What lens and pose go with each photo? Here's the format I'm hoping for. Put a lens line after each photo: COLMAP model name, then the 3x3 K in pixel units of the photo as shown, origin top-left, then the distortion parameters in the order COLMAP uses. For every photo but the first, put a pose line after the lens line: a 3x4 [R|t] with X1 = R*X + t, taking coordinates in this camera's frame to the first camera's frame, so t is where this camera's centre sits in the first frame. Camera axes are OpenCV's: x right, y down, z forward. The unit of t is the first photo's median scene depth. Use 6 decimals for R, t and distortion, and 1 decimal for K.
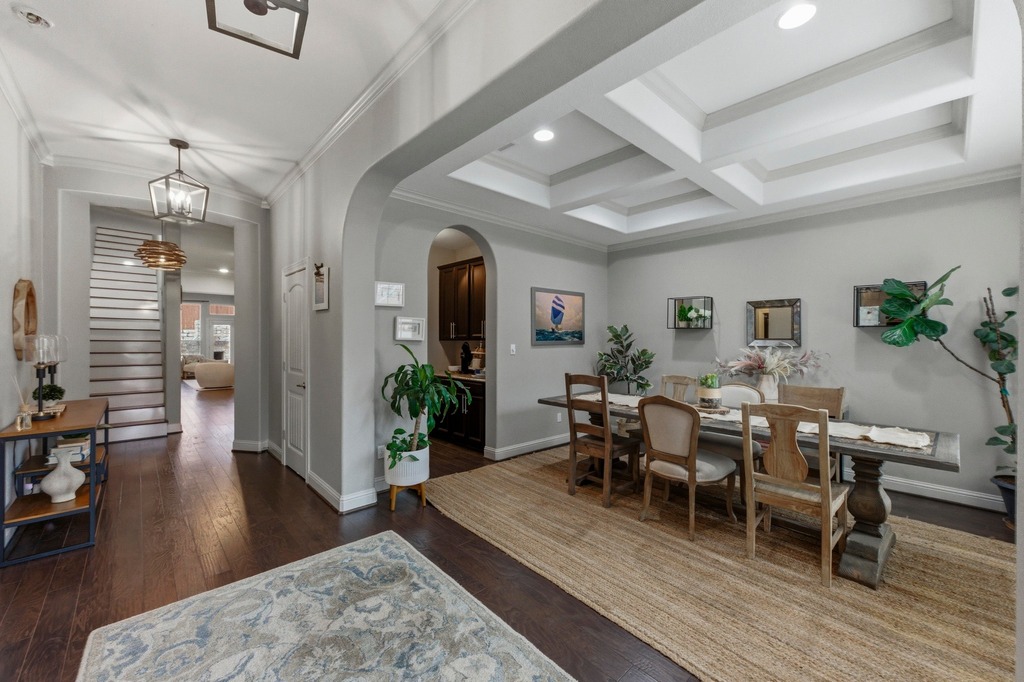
lens RADIAL K [[404.8, 0, 512.0], [0, 404.8, 341.0], [0, 0, 1]] dist [0.001258, 0.000290]
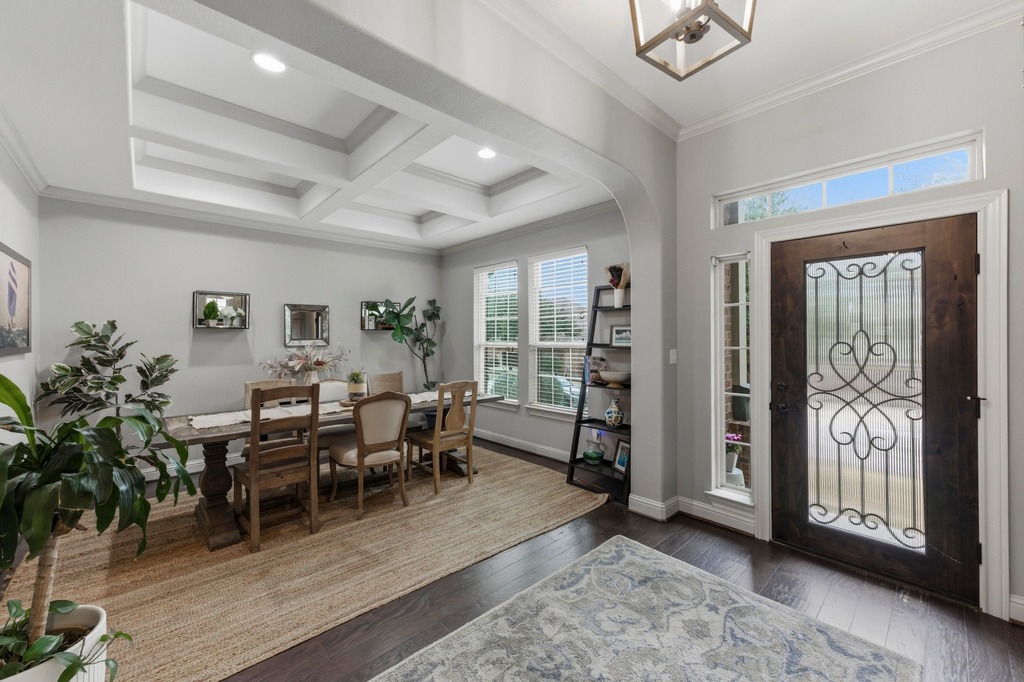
lens RADIAL K [[404.8, 0, 512.0], [0, 404.8, 341.0], [0, 0, 1]] dist [0.001258, 0.000290]
pose [[-0.008894, -0.013861, 0.999864, -0.716533], [0.011109, 0.999841, 0.013960, -0.015215], [-0.999899, 0.011232, -0.008739, 0.638003]]
